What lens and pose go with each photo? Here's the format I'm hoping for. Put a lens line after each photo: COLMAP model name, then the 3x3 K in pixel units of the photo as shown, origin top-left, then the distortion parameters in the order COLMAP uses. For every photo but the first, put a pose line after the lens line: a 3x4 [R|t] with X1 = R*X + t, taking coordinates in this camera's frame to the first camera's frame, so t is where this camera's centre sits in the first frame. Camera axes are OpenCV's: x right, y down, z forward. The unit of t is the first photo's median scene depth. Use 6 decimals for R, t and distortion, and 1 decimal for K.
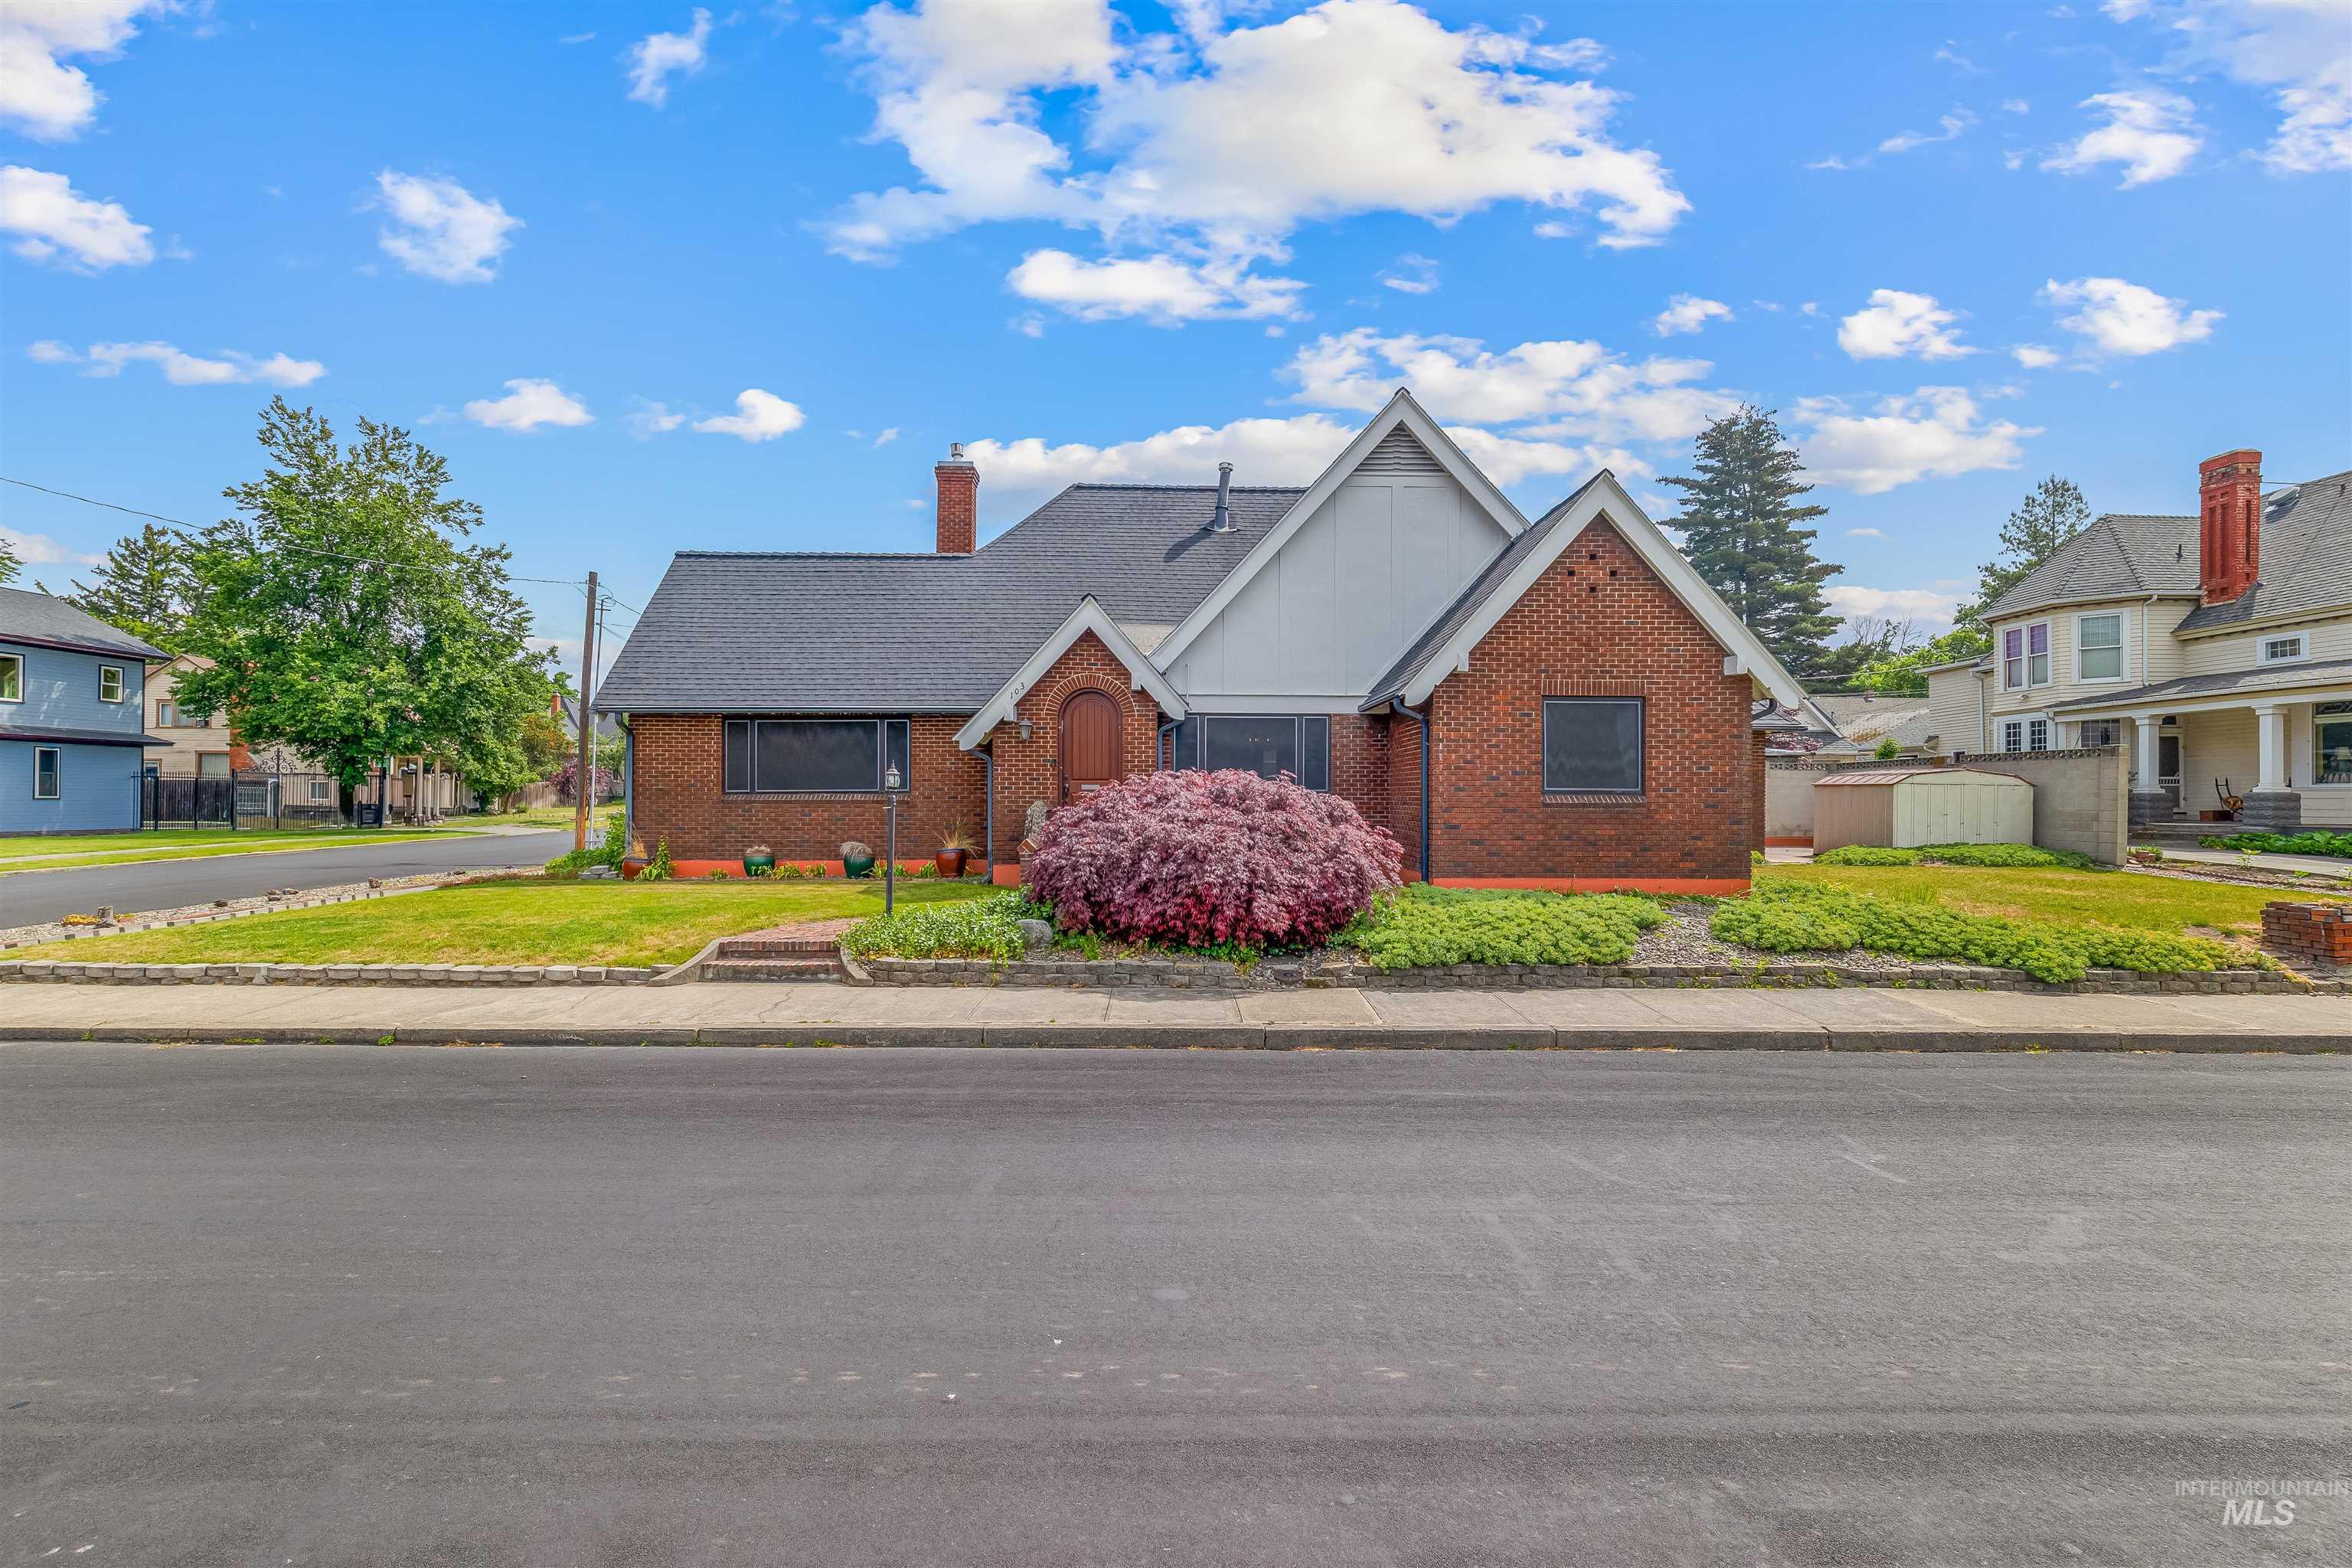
lens RADIAL K [[1077.1, 0, 1190.1], [0, 1077.1, 793.2], [0, 0, 1]] dist [0.001276, 0.003020]
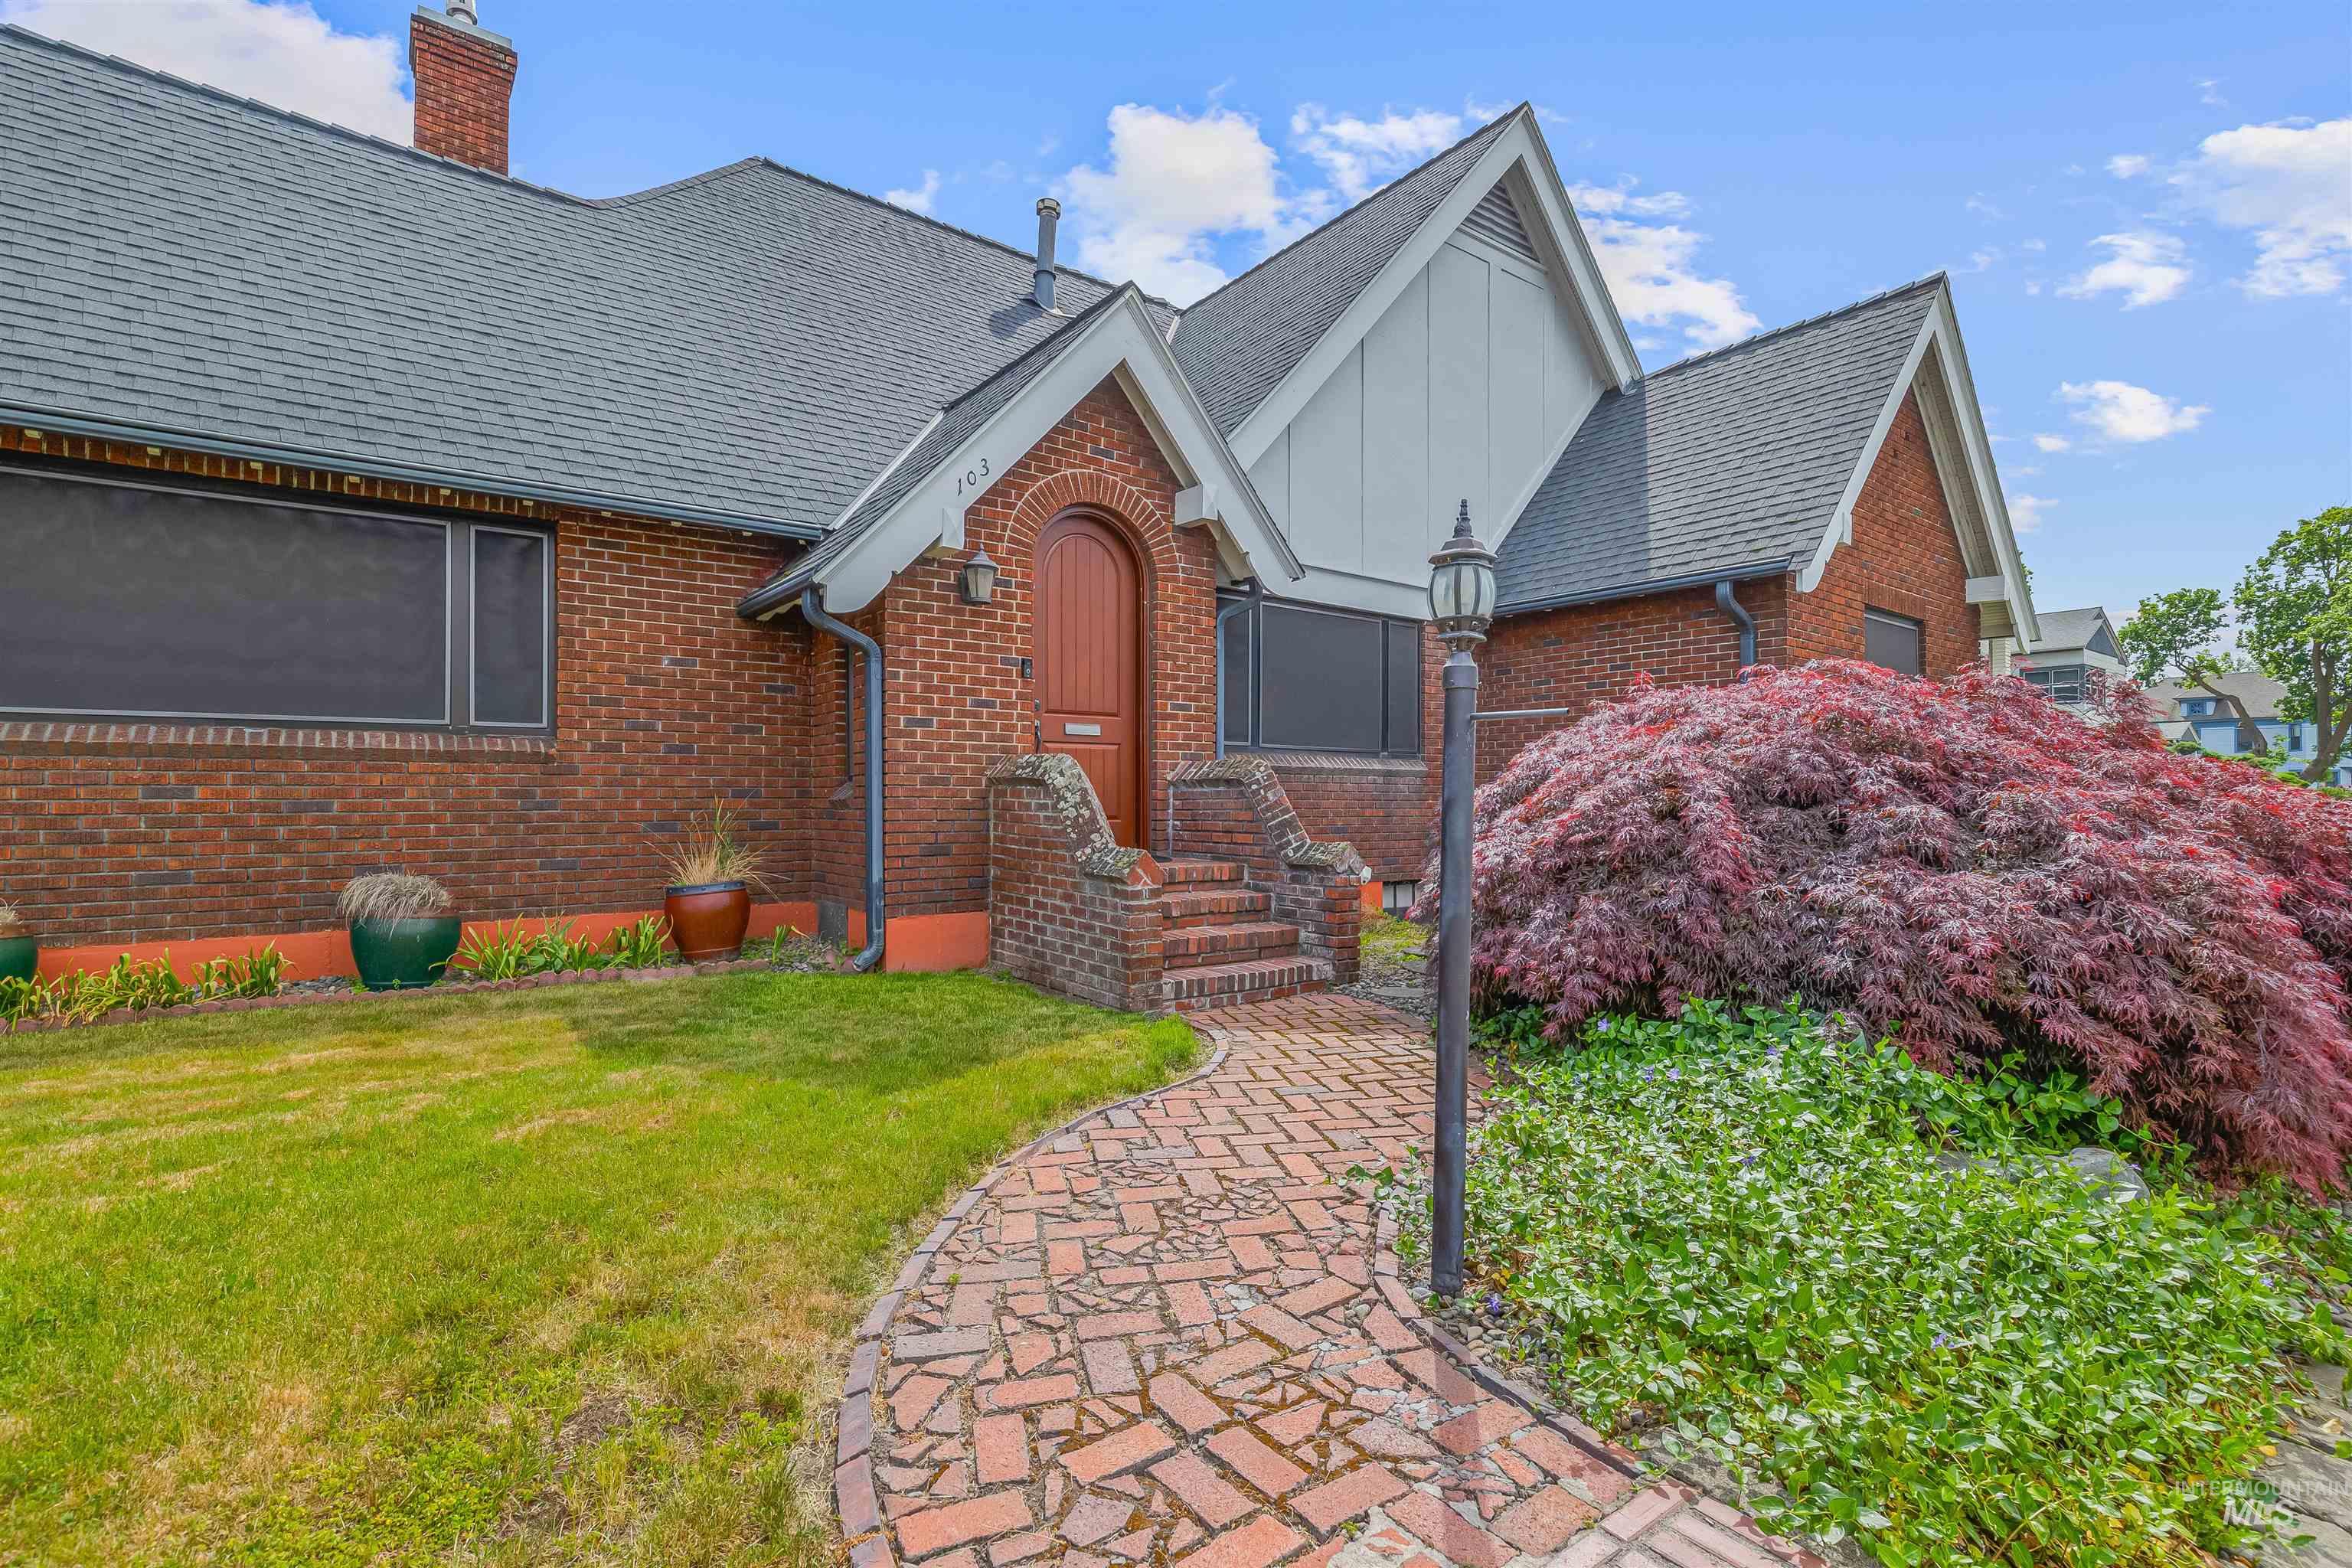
lens RADIAL K [[1077.1, 0, 1171.2], [0, 1077.1, 796.6], [0, 0, 1]] dist [0.001276, 0.003020]
pose [[0.819159, 0.006577, 0.573529, -0.240220], [-0.008621, 0.999962, 0.000846, 0.015436], [-0.573502, -0.005637, 0.819185, 0.468110]]
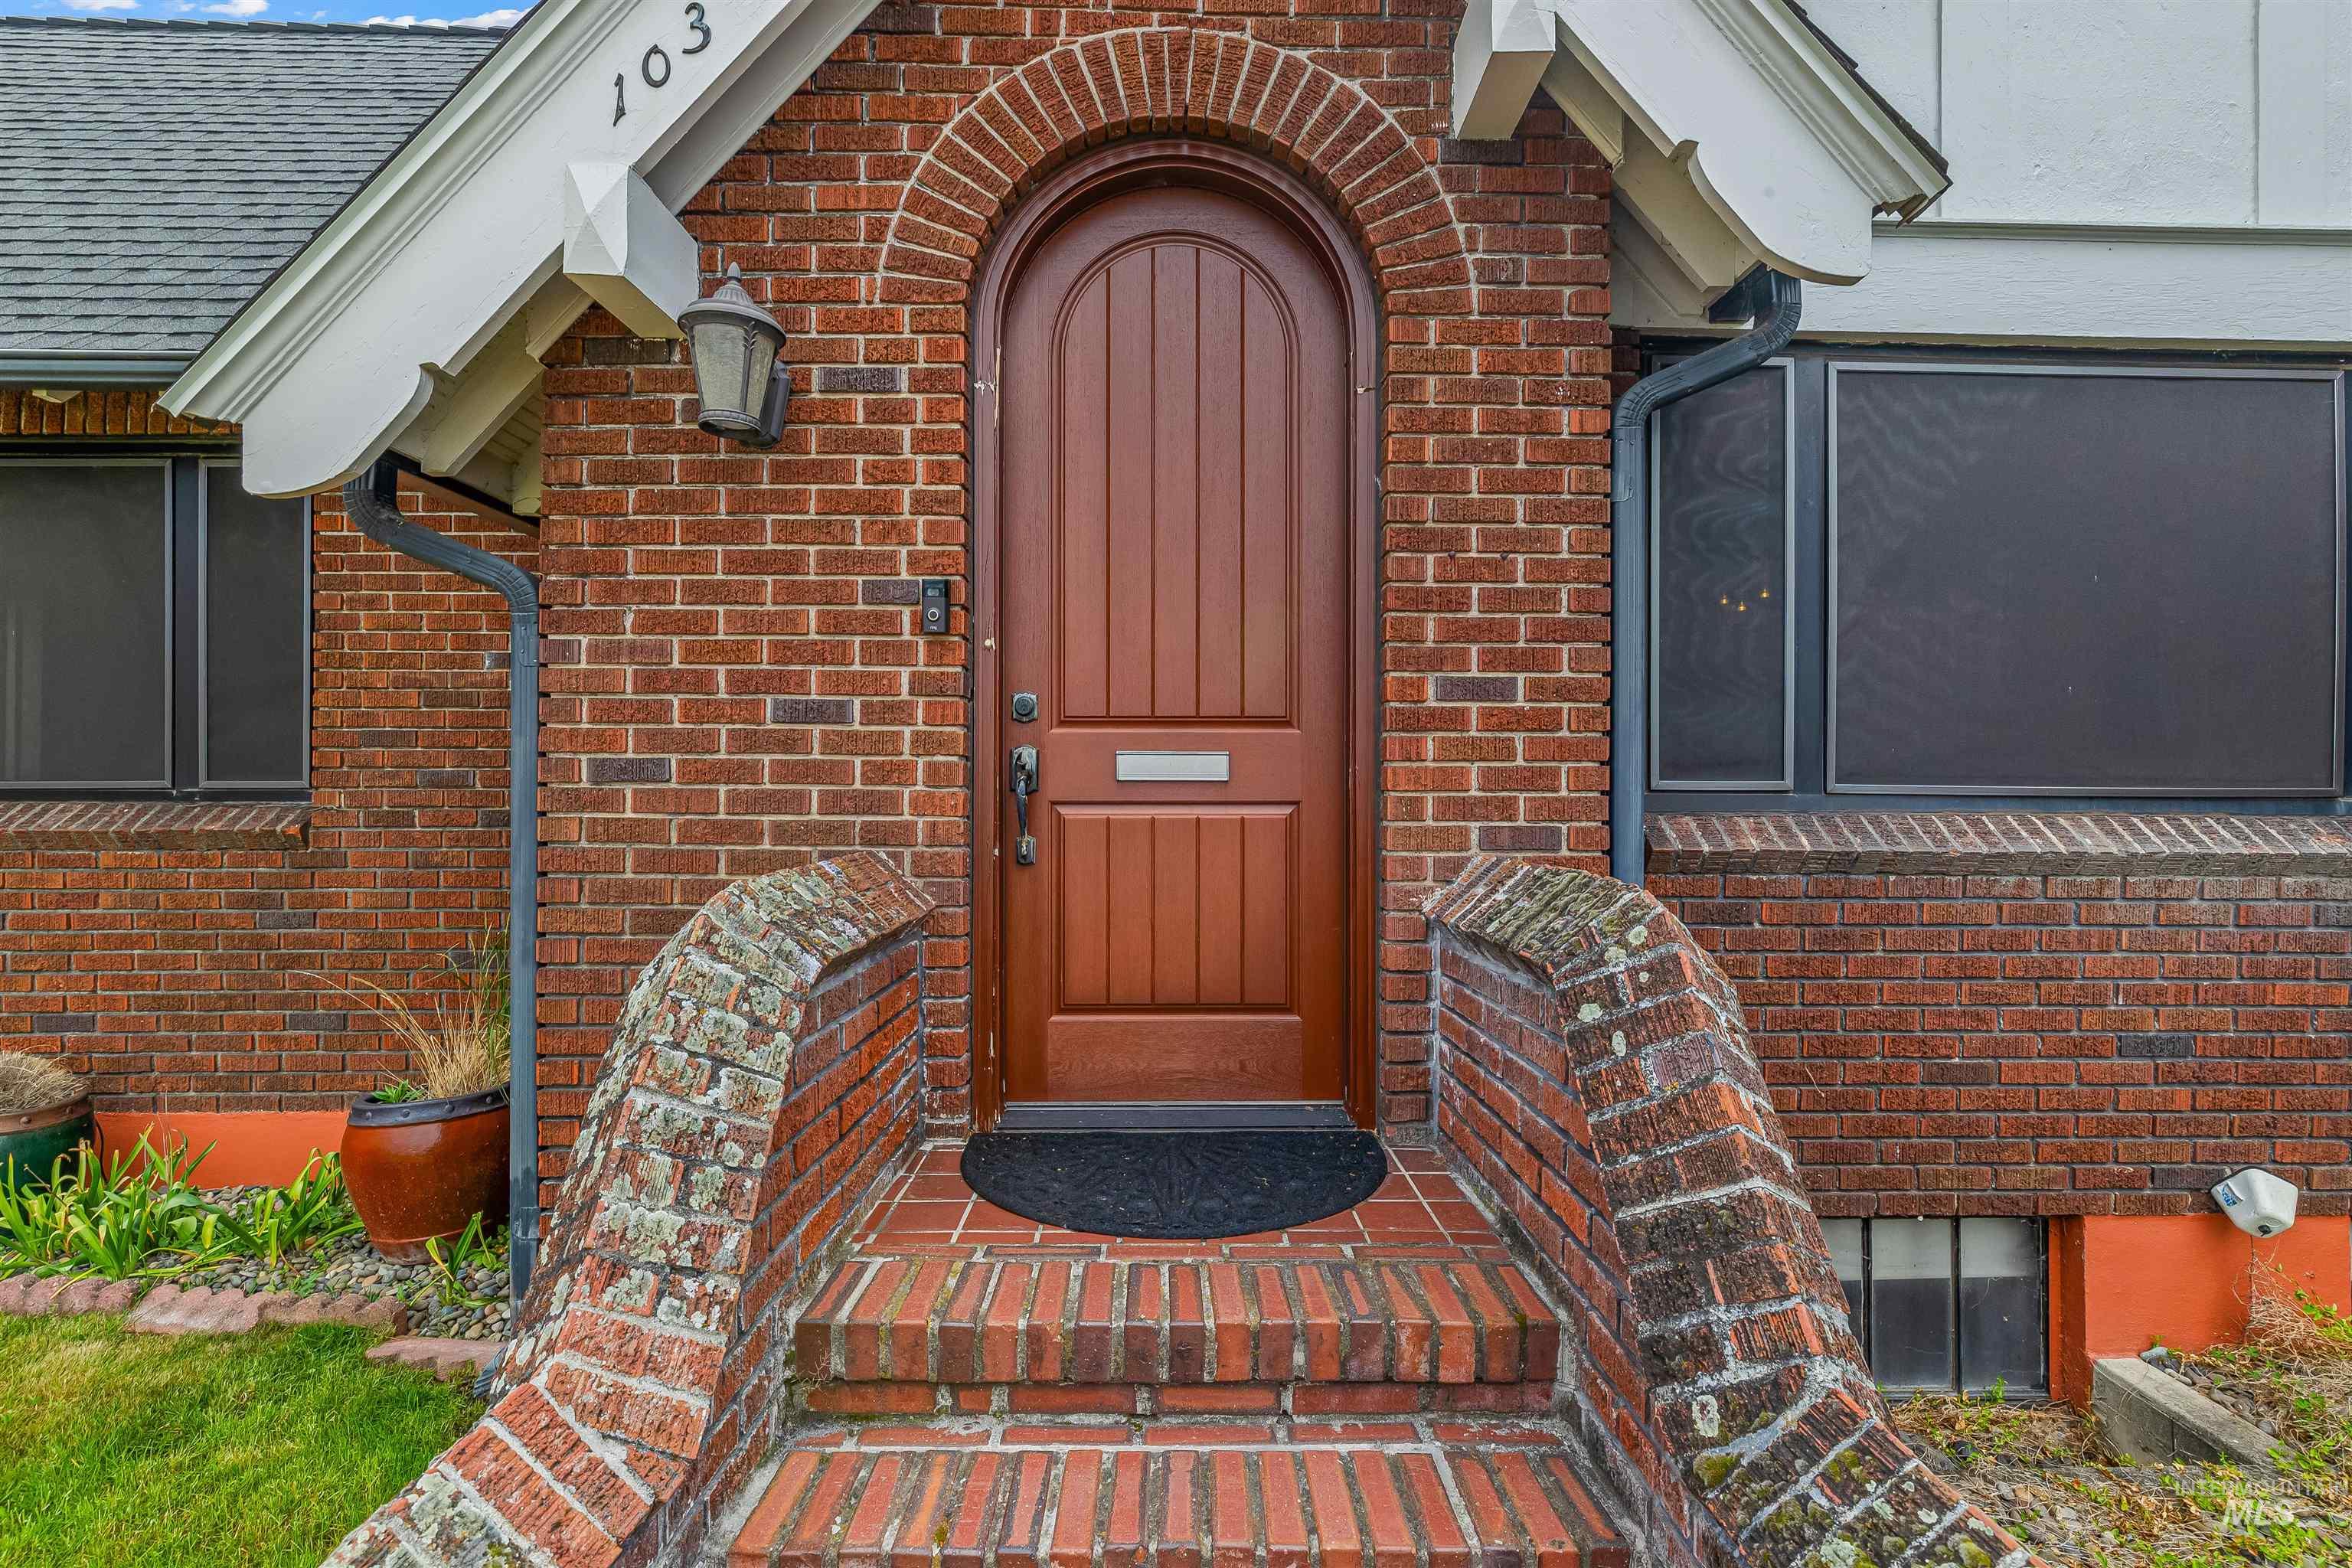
lens RADIAL K [[1077.1, 0, 1168.7], [0, 1077.1, 792.1], [0, 0, 1]] dist [0.001276, 0.003020]
pose [[0.999921, 0.006449, -0.010830, -0.069073], [-0.006433, 0.999978, 0.001463, -0.002248], [0.010839, -0.001393, 0.999940, 0.636847]]
